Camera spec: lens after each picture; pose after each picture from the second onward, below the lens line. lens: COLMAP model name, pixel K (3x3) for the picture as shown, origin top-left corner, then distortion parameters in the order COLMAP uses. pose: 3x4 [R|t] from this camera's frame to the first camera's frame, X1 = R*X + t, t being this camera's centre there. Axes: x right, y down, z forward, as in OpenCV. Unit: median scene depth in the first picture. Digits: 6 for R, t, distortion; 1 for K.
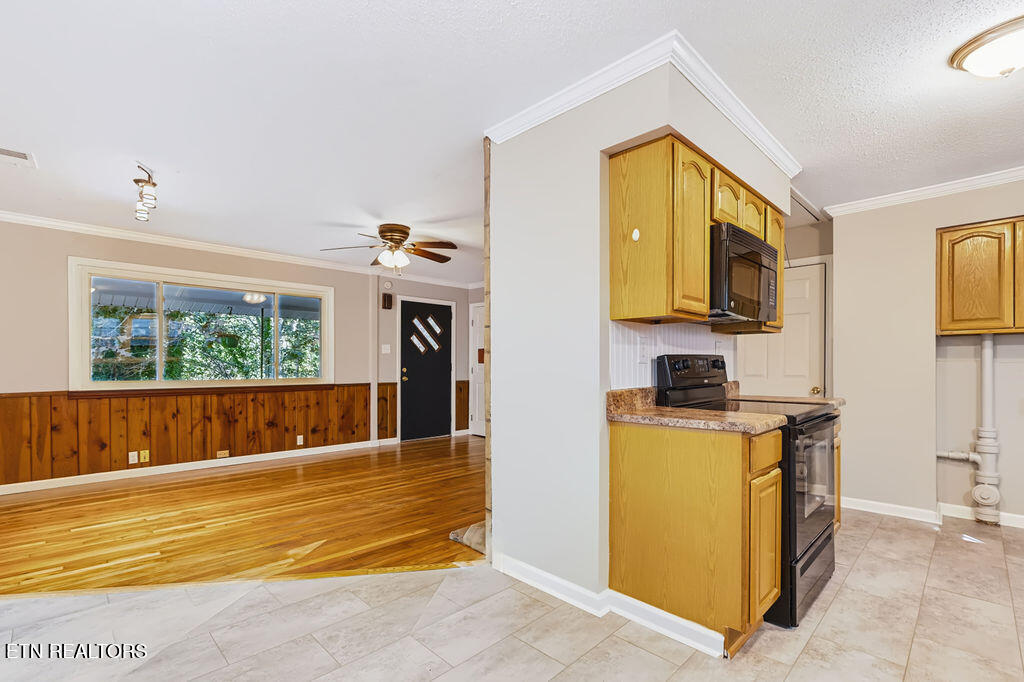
lens RADIAL K [[464.4, 0, 508.5], [0, 464.4, 367.8], [0, 0, 1]] dist [-0.014441, 0.006641]
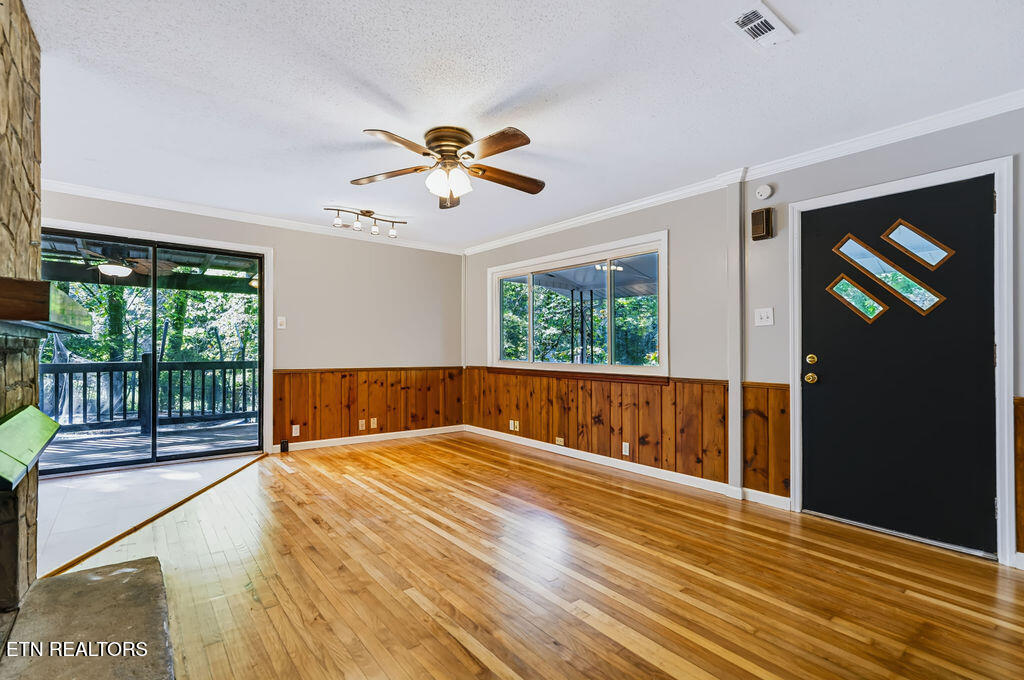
lens RADIAL K [[482.8, 0, 533.2], [0, 482.8, 349.5], [0, 0, 1]] dist [-0.031654, 0.019567]
pose [[-0.089660, -0.003826, -0.995965, 0.328207], [-0.017072, 0.999852, -0.002304, 0.000974], [0.995826, 0.016797, -0.089712, 0.902029]]
